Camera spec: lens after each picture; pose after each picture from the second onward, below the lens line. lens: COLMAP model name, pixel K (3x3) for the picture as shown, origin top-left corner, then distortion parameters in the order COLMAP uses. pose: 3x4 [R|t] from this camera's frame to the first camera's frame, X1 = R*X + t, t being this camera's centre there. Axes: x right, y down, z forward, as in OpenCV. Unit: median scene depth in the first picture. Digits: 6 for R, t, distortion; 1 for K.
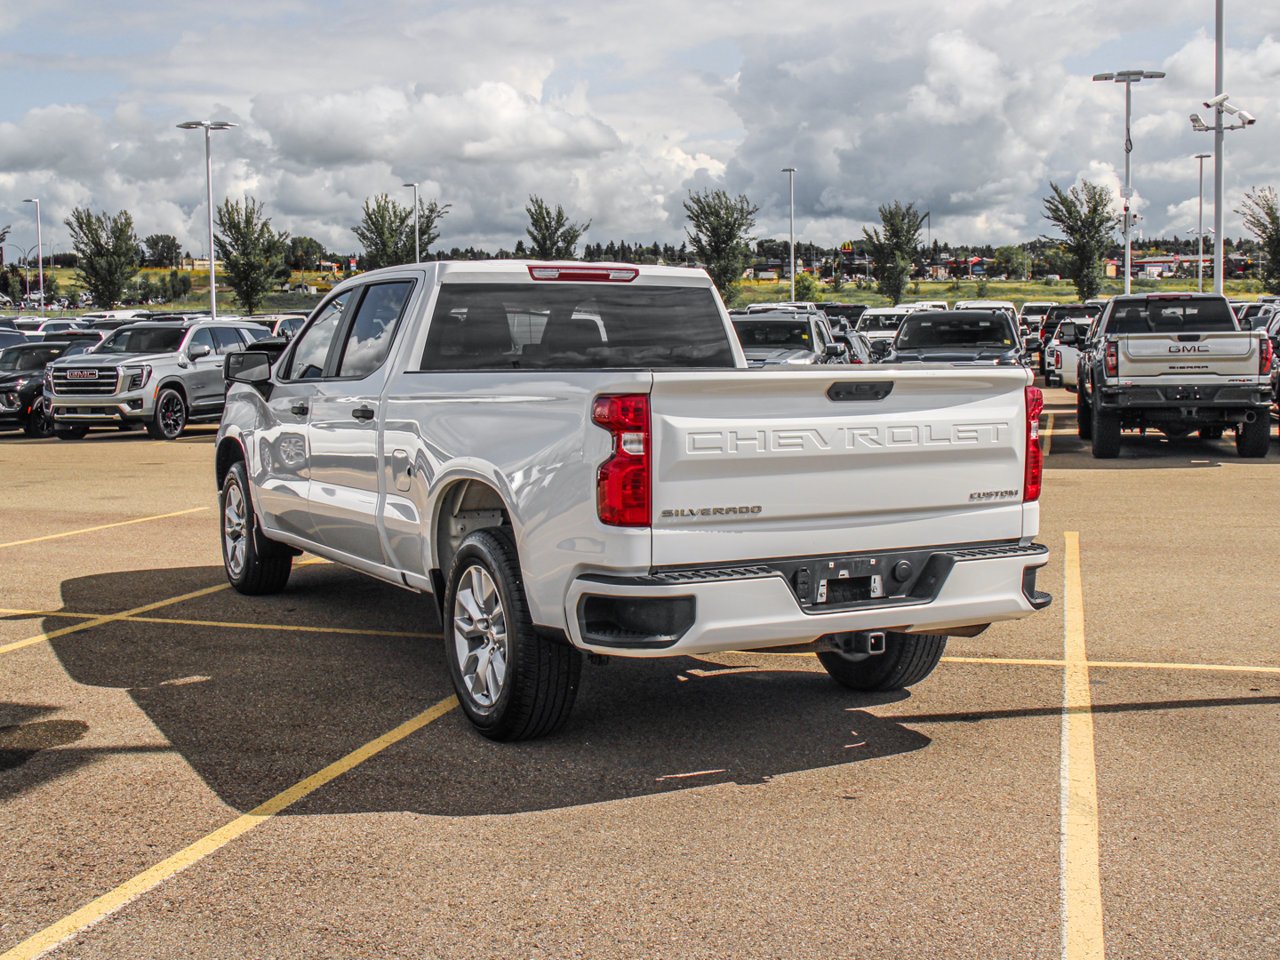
lens RADIAL K [[1583.0, 0, 640.0], [0, 1583.0, 480.0], [0, 0, 1]] dist [-0.066354, 0.000948]
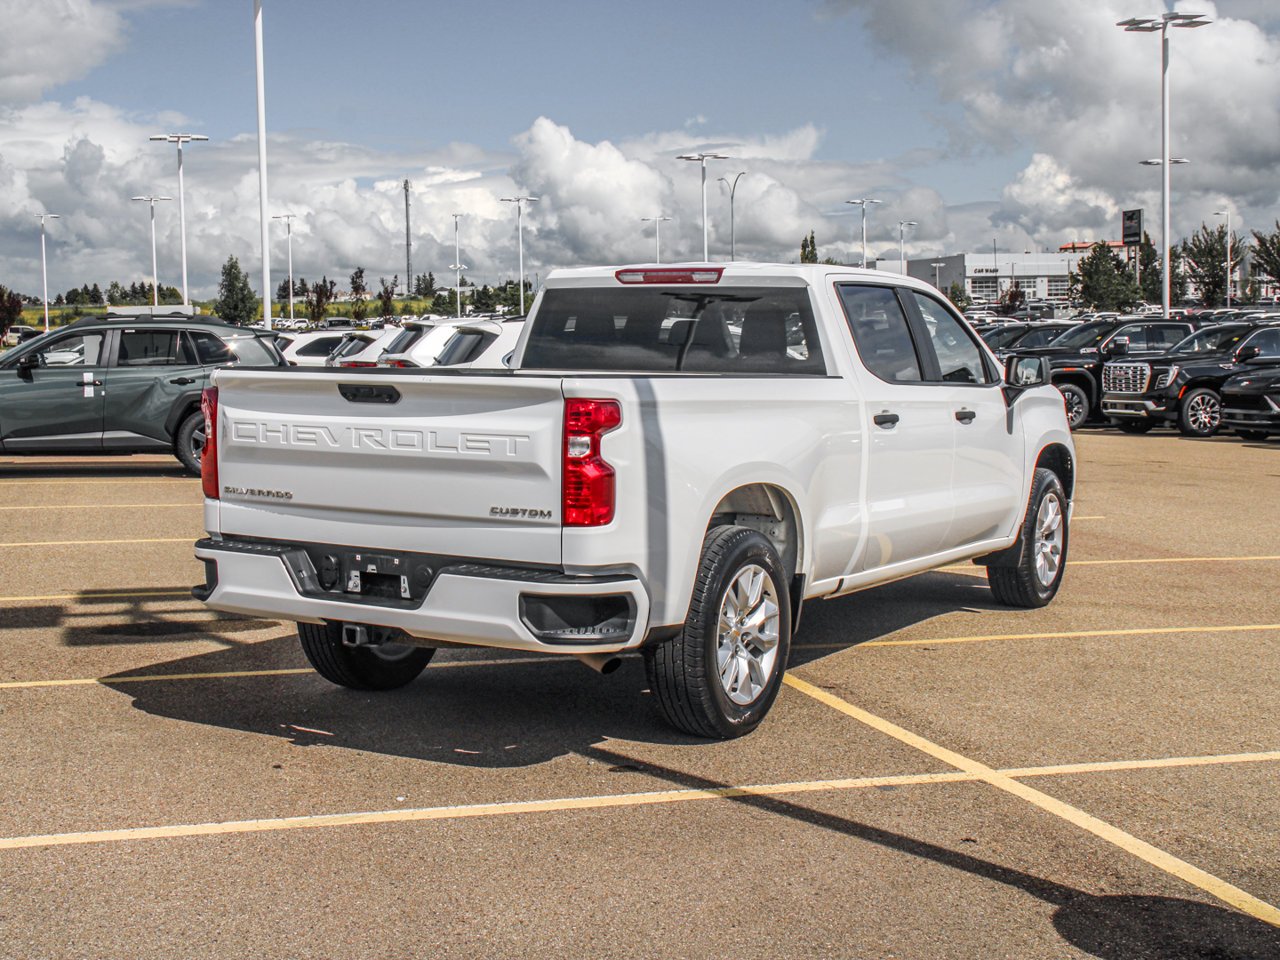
lens RADIAL K [[1723.6, 0, 578.3], [0, 1723.6, 479.6], [0, 0, 1]] dist [-0.006908, -0.001135]
pose [[0.506560, 0.080024, -0.858483, 1.159077], [-0.084154, 0.995518, 0.043142, -0.059012], [0.858088, 0.050391, 0.511024, 0.528647]]
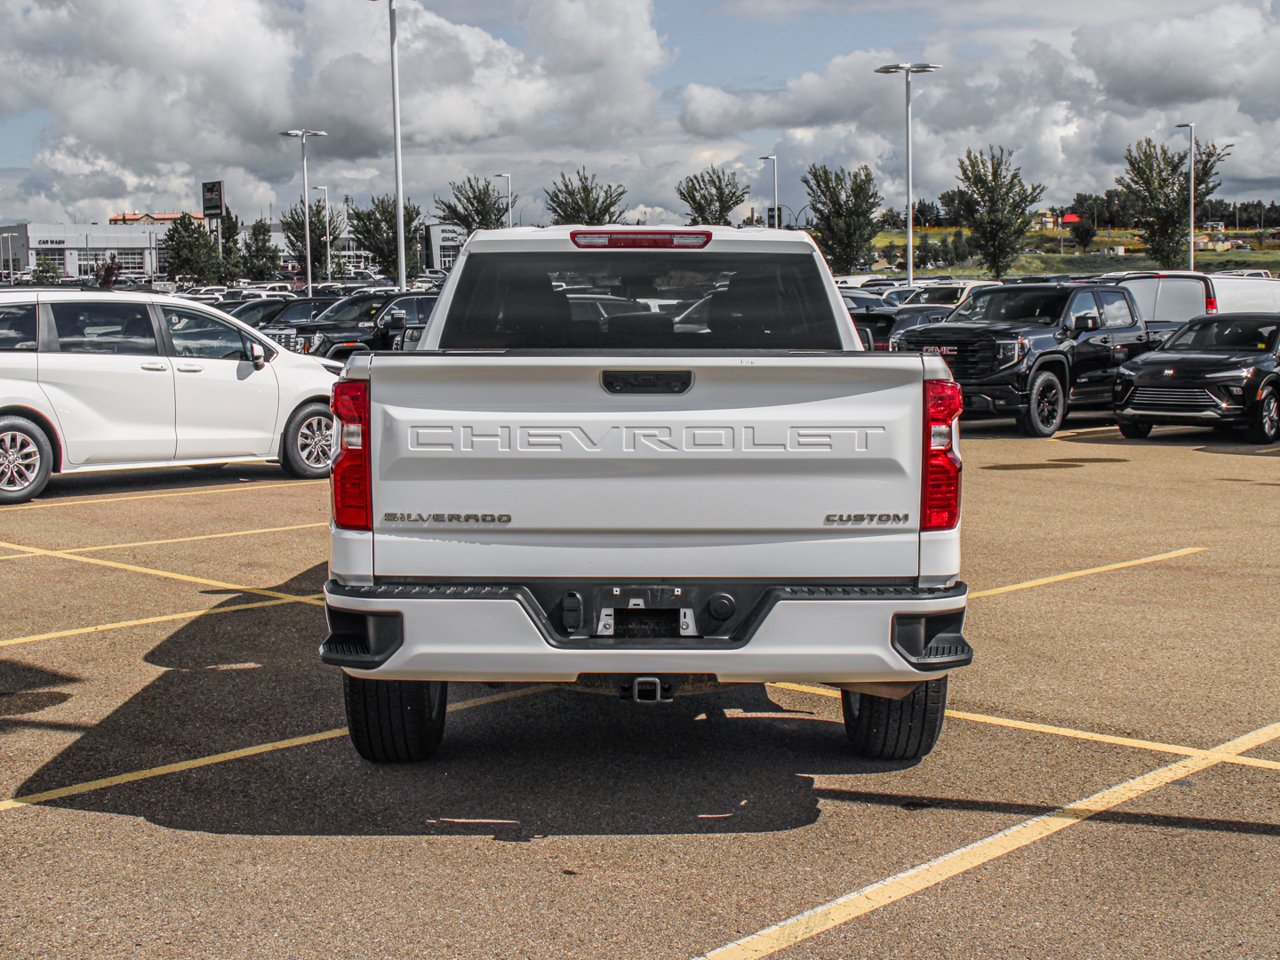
lens RADIAL K [[1790.5, 0, 620.7], [0, 1790.5, 478.5], [0, 0, 1]] dist [0.000781, 0.061343]
pose [[0.884653, 0.046120, -0.463963, 0.547217], [-0.043229, 0.998923, 0.016871, -0.020845], [0.464241, 0.005132, 0.885694, 0.167659]]
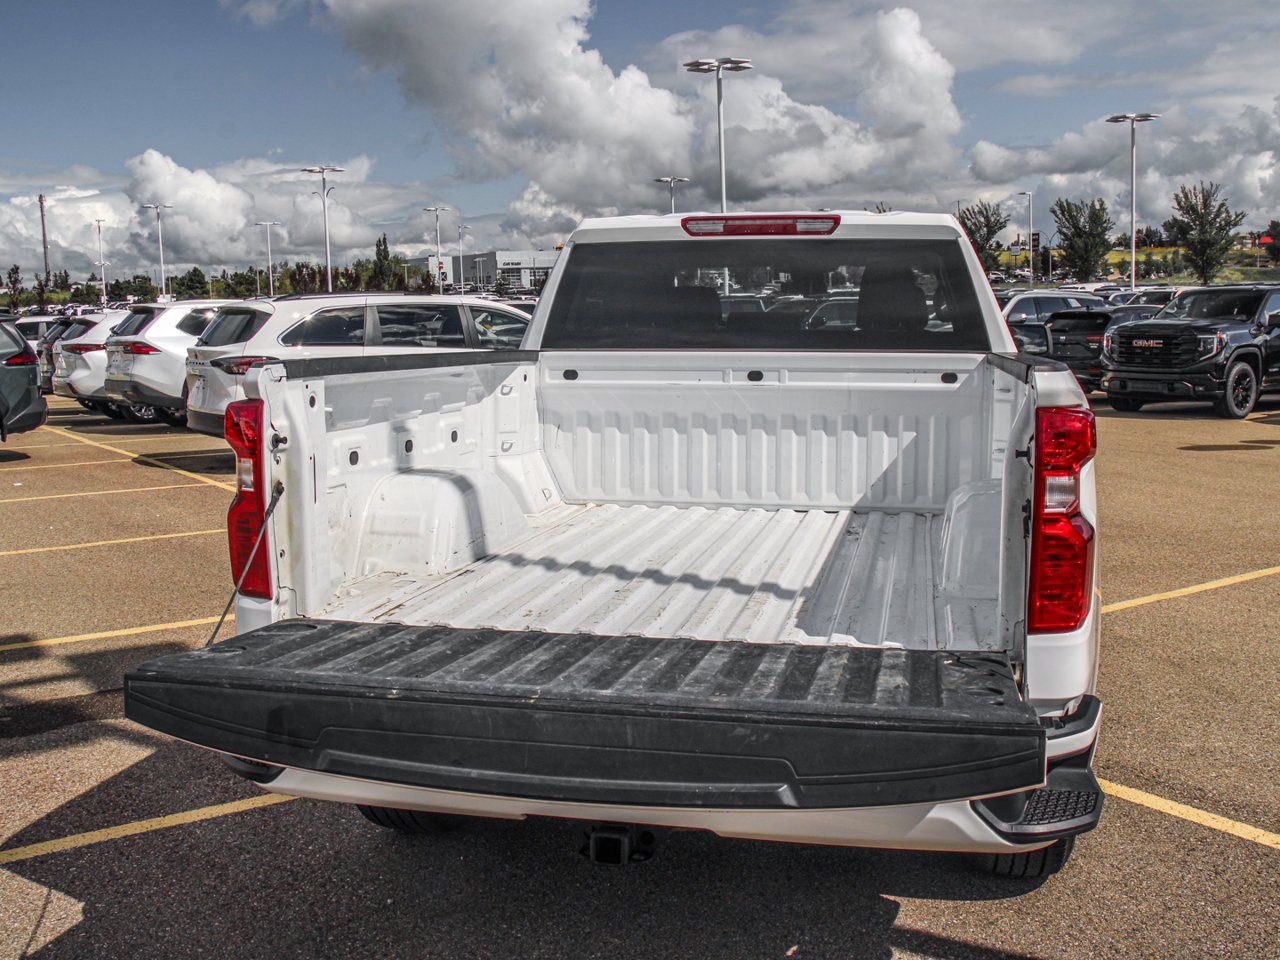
lens RADIAL K [[1284.5, 0, 647.7], [0, 1284.5, 489.3], [0, 0, 1]] dist [-0.136137, 0.161172]
pose [[0.769276, 0.086624, -0.633017, 0.428777], [-0.052399, 0.995983, 0.072615, -0.059295], [0.636764, -0.022692, 0.770724, 0.638897]]
